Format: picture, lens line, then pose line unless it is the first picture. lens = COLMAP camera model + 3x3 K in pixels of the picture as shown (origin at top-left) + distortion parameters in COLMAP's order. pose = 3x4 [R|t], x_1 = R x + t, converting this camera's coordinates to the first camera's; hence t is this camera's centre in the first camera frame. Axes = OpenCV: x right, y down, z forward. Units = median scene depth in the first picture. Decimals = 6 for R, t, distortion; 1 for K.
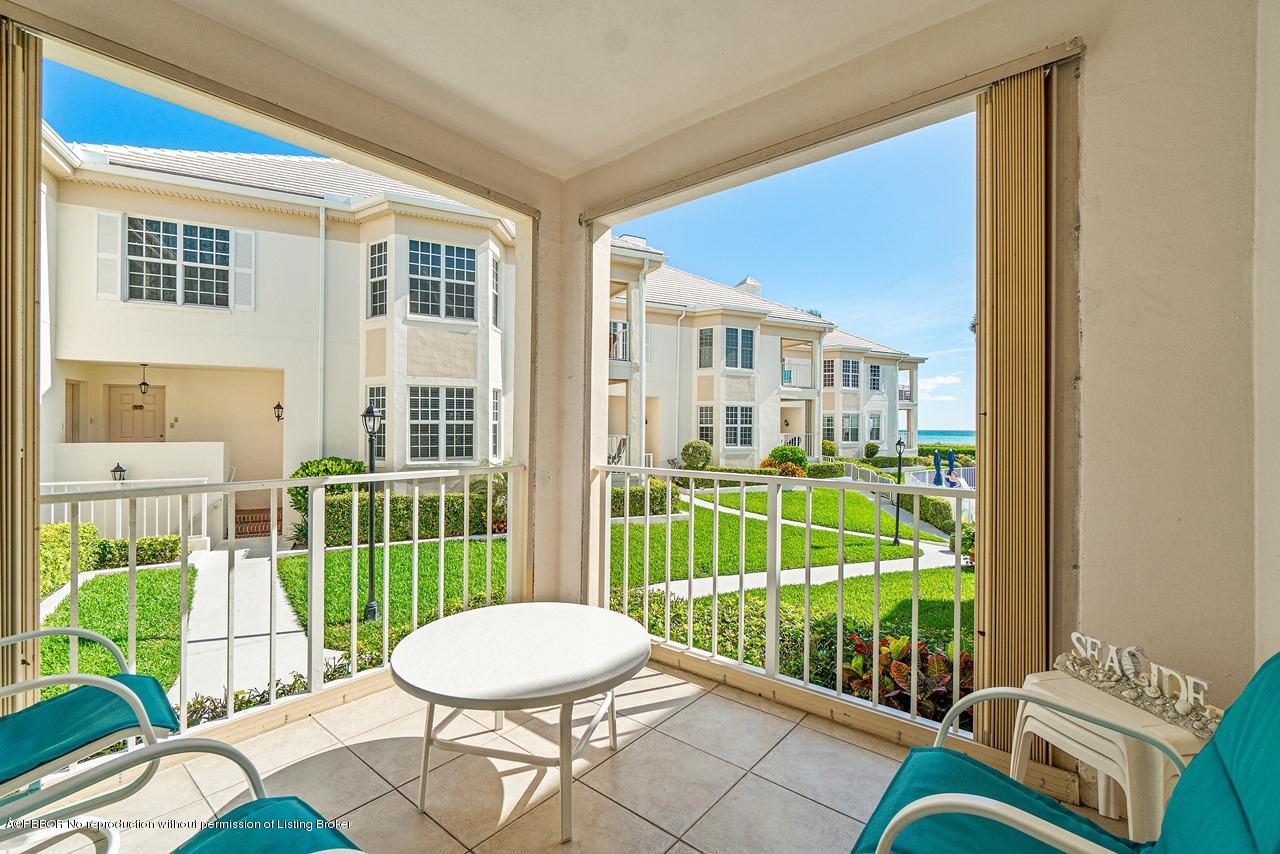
lens RADIAL K [[561.6, 0, 634.0], [0, 561.6, 429.0], [0, 0, 1]] dist [-0.000357, -0.000029]
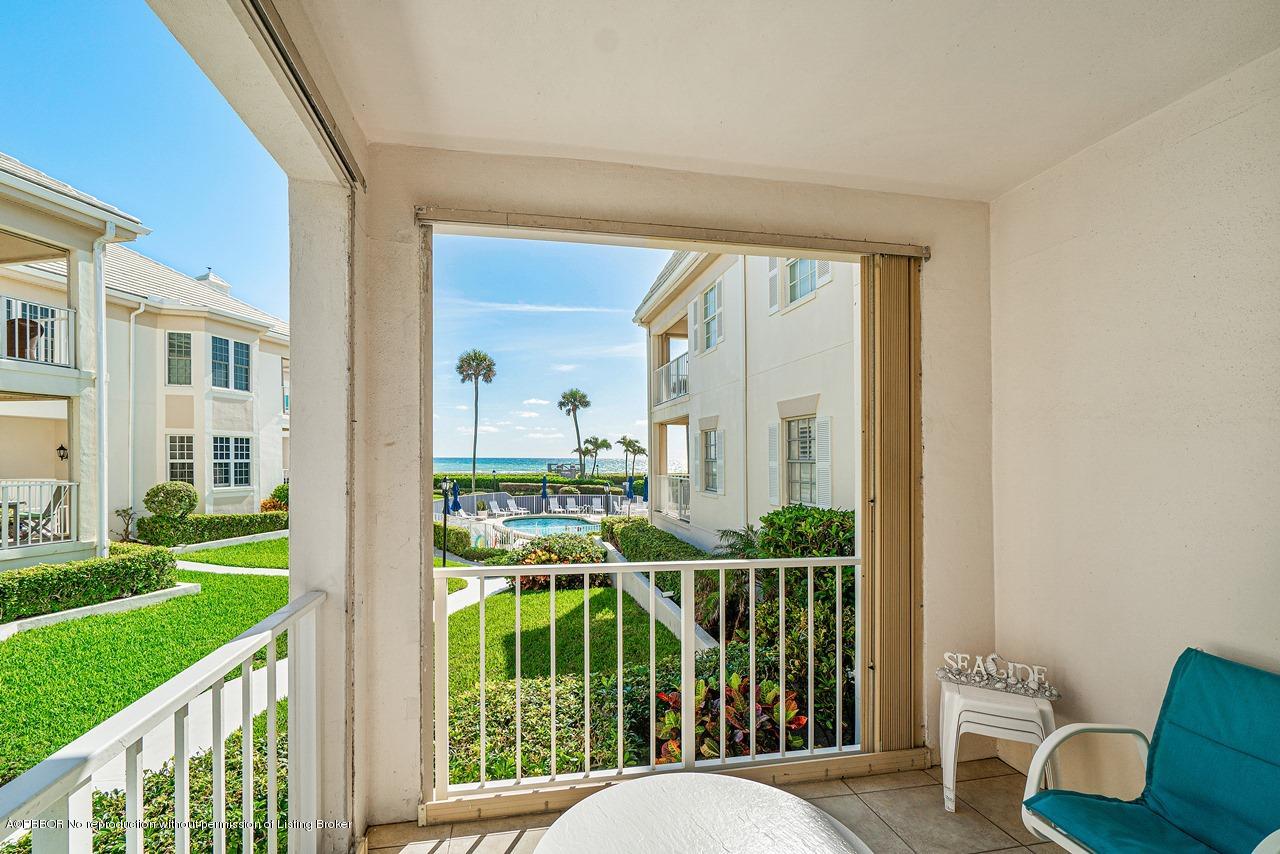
lens RADIAL K [[560.2, 0, 609.9], [0, 560.2, 451.9], [0, 0, 1]] dist [-0.003024, -0.000460]
pose [[0.631828, 0.002305, 0.775106, -0.091696], [0.000306, 0.999995, -0.003224, -0.016169], [-0.775109, 0.002274, 0.631824, 0.075851]]
